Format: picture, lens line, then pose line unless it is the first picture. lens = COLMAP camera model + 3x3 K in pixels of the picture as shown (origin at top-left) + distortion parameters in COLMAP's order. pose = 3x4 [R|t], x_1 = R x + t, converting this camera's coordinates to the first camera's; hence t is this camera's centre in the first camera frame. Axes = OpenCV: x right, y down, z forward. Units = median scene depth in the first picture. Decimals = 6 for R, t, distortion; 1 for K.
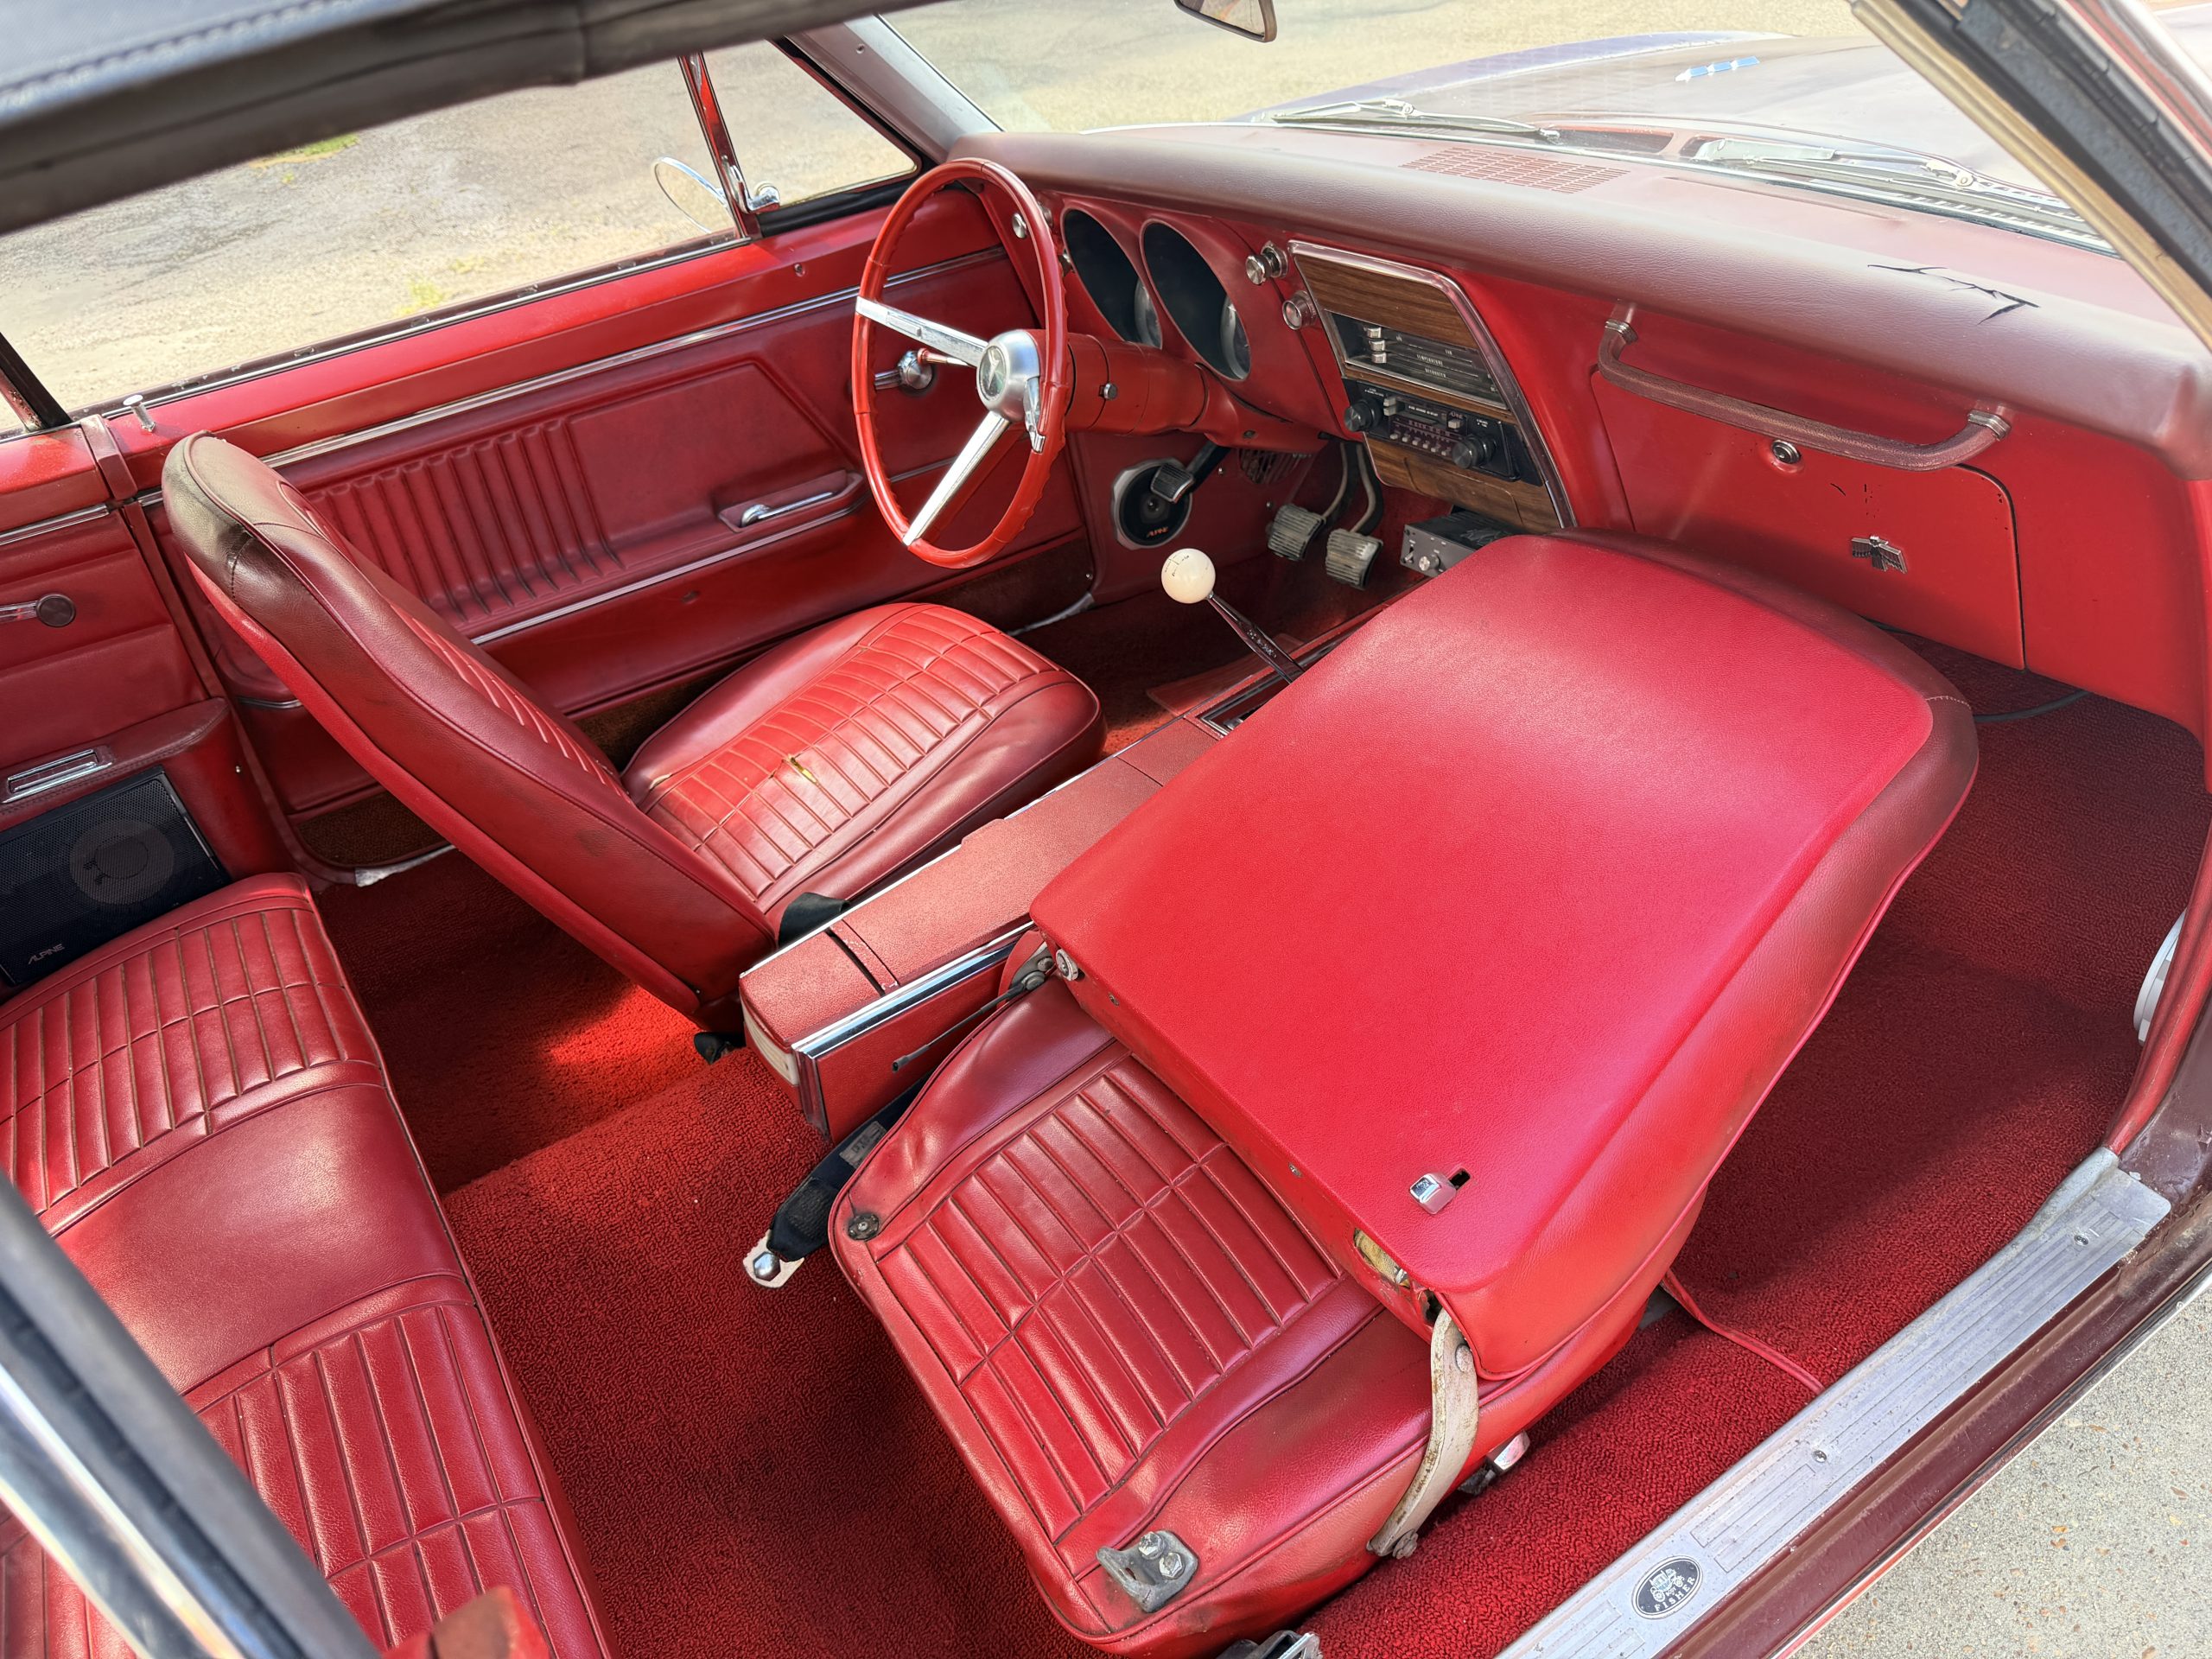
lens RADIAL K [[1567.5, 0, 1115.9], [0, 1567.5, 858.9], [0, 0, 1]] dist [0.043544, -0.045334]
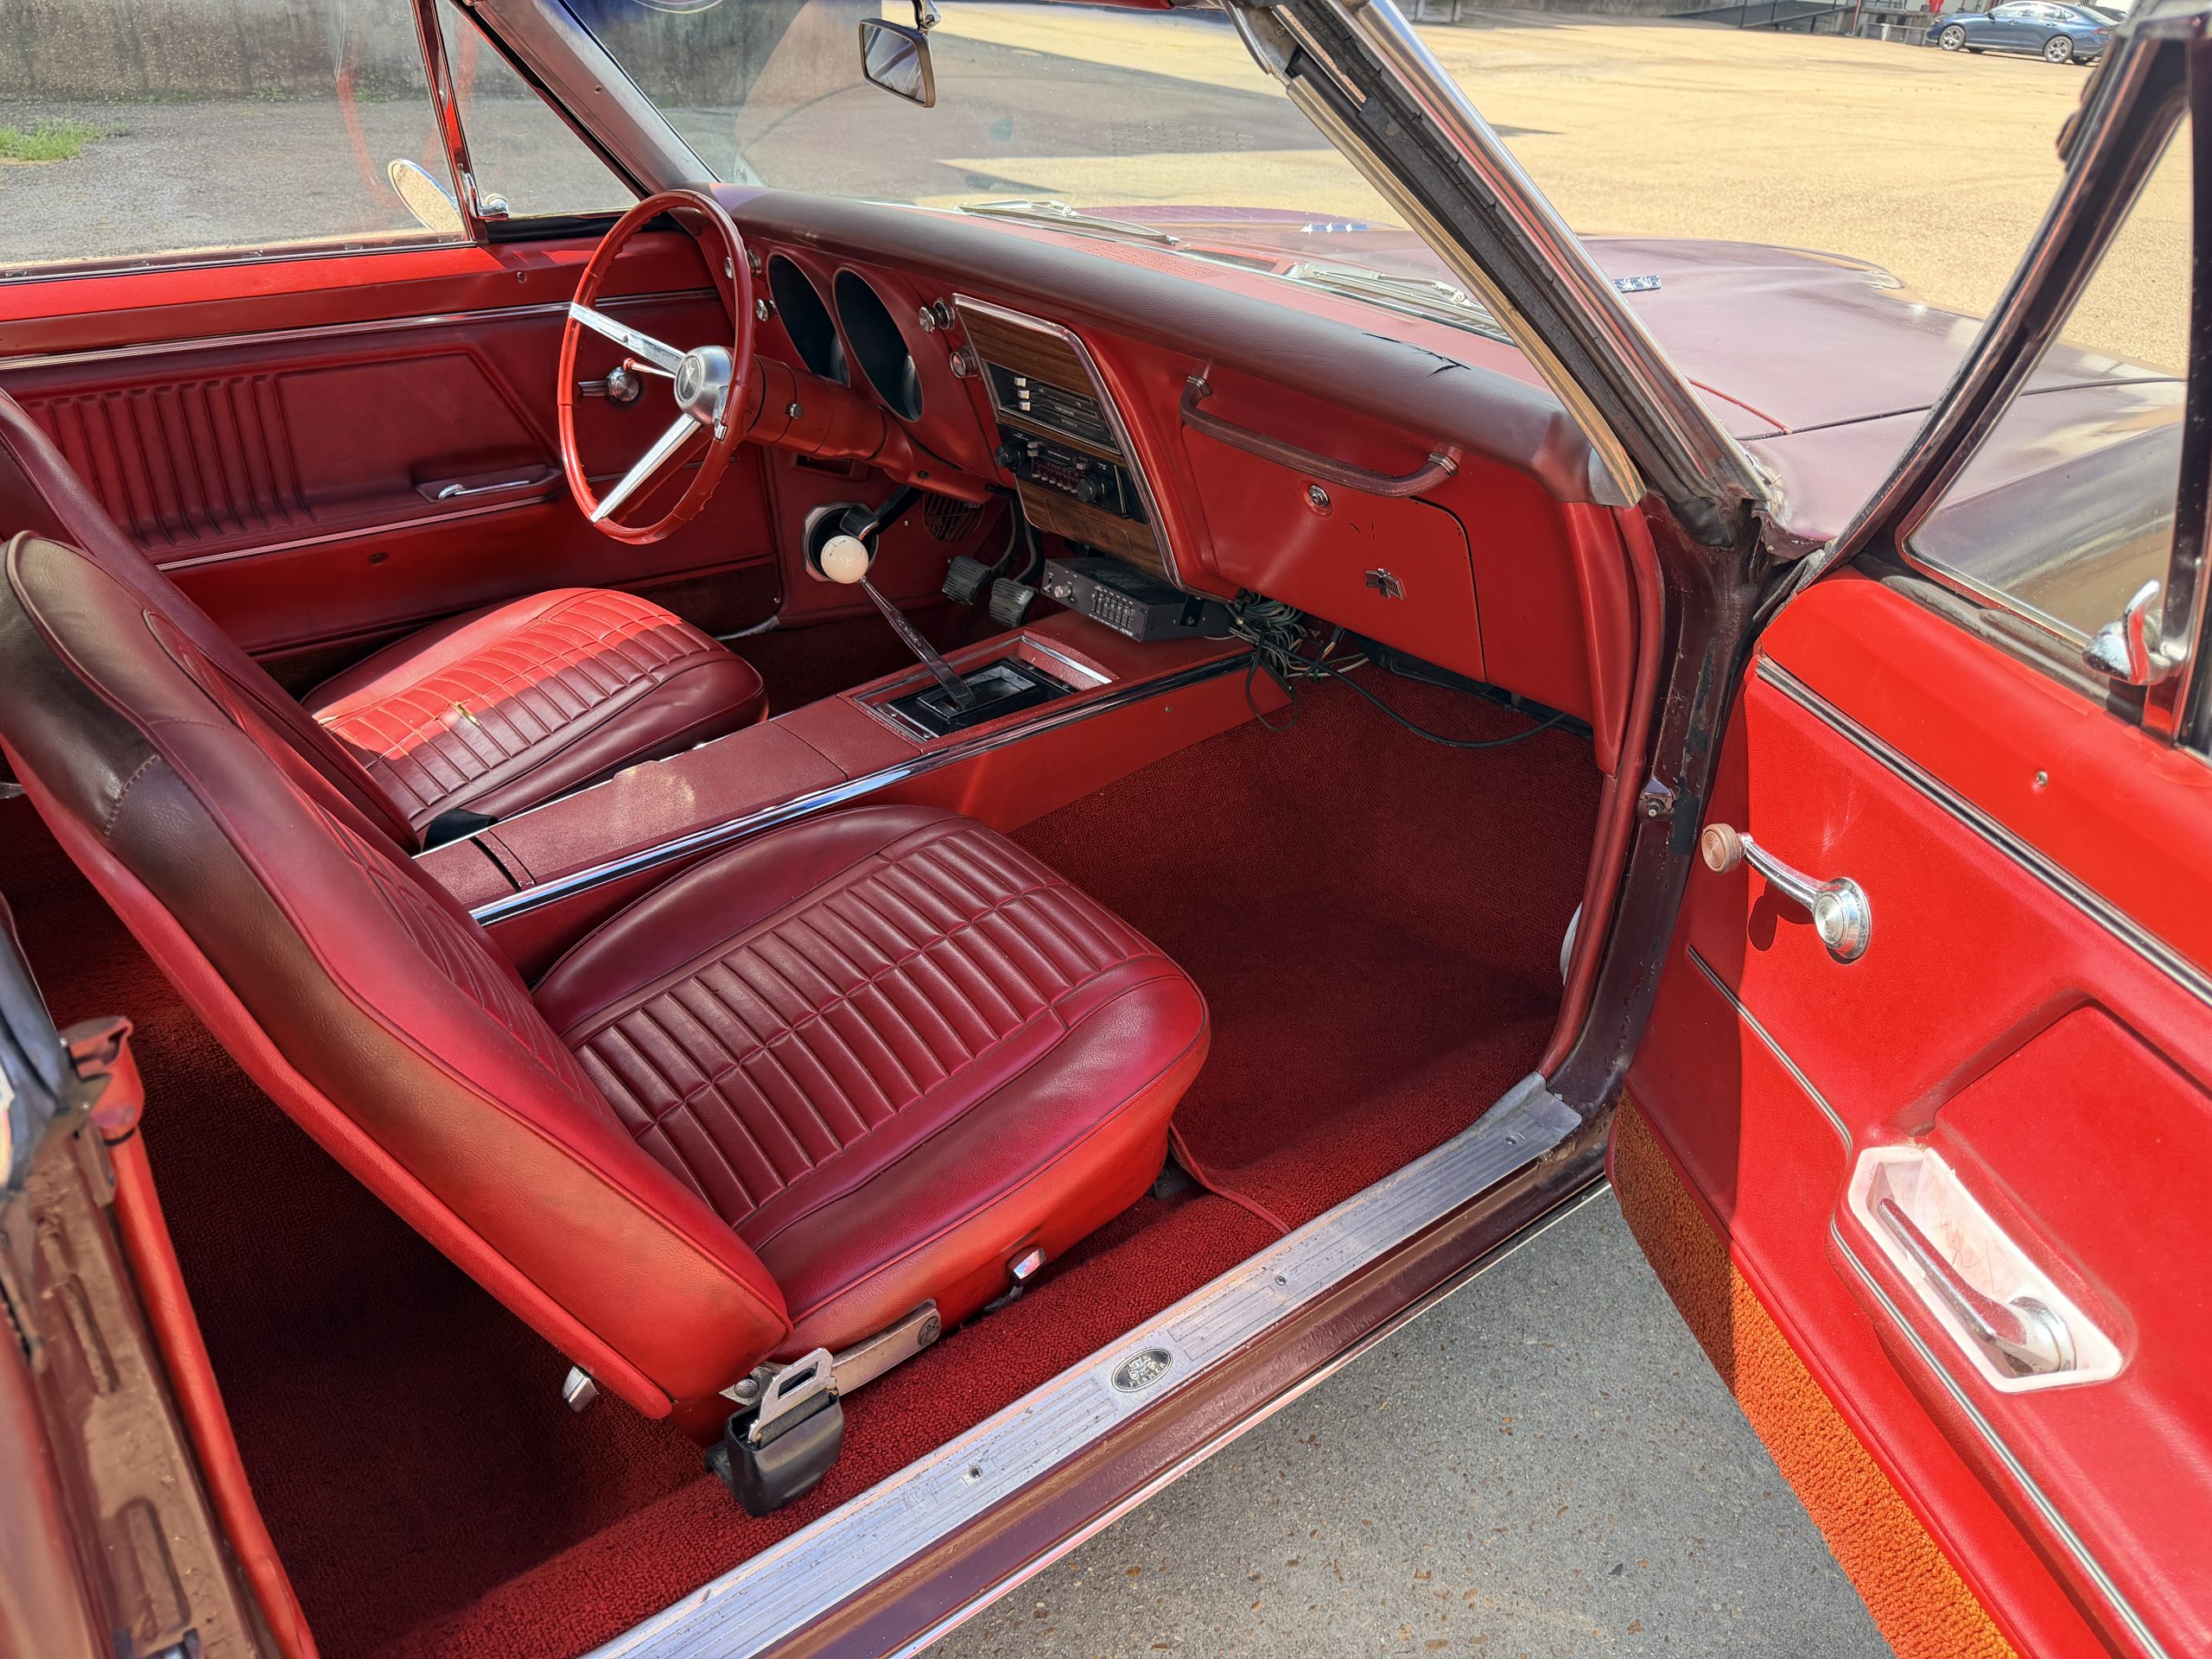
lens RADIAL K [[1567.5, 0, 1090.1], [0, 1567.5, 827.8], [0, 0, 1]] dist [0.043544, -0.045334]
pose [[0.982526, 0.089162, 0.163379, 0.049022], [-0.071144, 0.991044, -0.113002, 0.117932], [-0.171992, 0.099404, 0.980070, -0.120439]]
